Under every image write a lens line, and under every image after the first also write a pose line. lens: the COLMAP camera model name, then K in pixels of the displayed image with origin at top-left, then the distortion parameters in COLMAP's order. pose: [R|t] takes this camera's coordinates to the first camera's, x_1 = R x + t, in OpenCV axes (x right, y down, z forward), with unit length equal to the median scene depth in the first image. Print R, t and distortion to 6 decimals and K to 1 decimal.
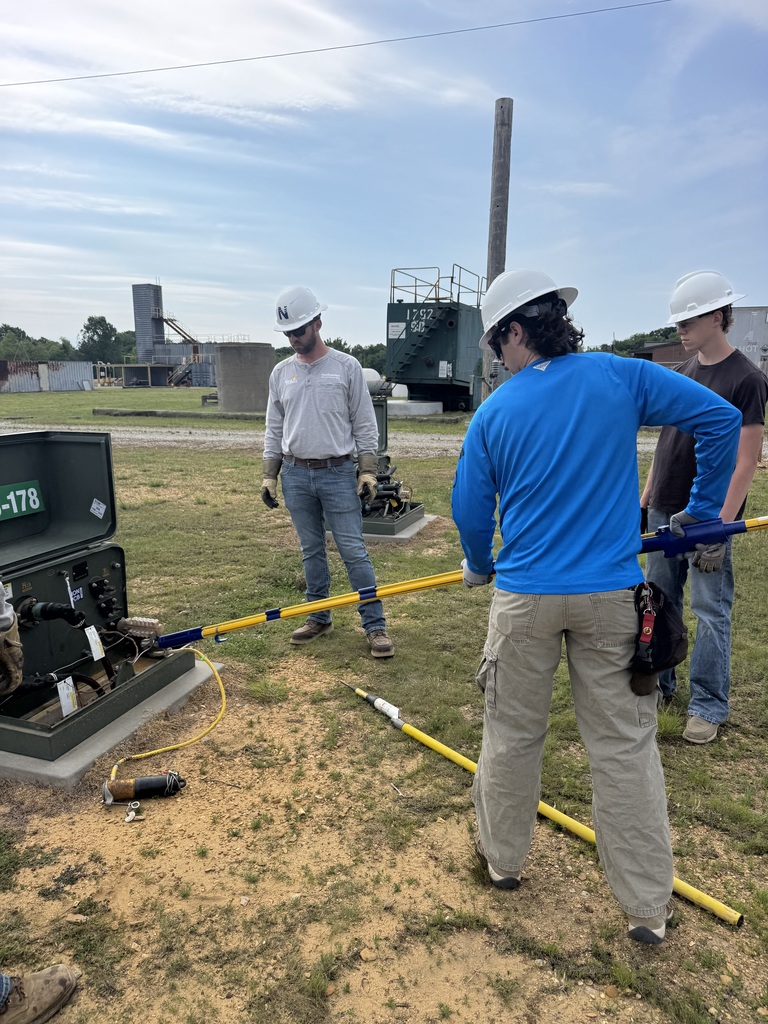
lens RADIAL K [[717.5, 0, 385.3], [0, 717.5, 514.5], [0, 0, 1]] dist [-0.008122, -0.002134]
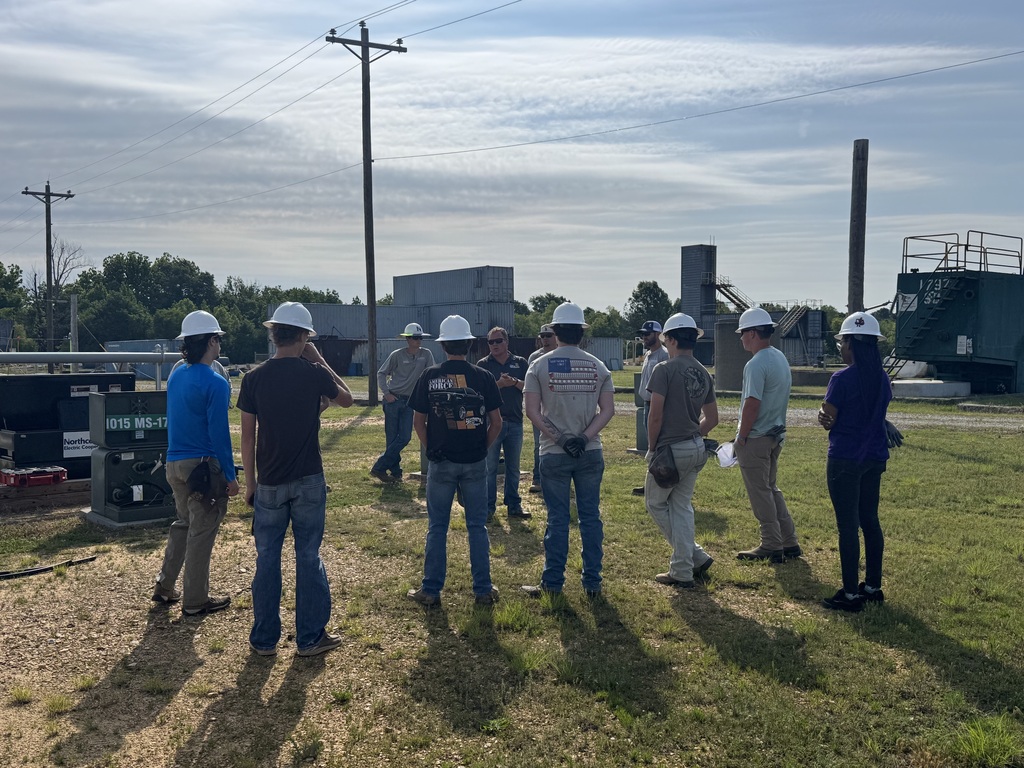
lens RADIAL K [[1050.2, 0, 511.4], [0, 1050.2, 382.3], [0, 0, 1]] dist [0.004020, 0.000000]
pose [[0.867956, 0.007331, -0.496586, 0.233987], [-0.087299, 0.986574, -0.138021, 0.065414], [0.488907, 0.163148, 0.856944, -0.348595]]
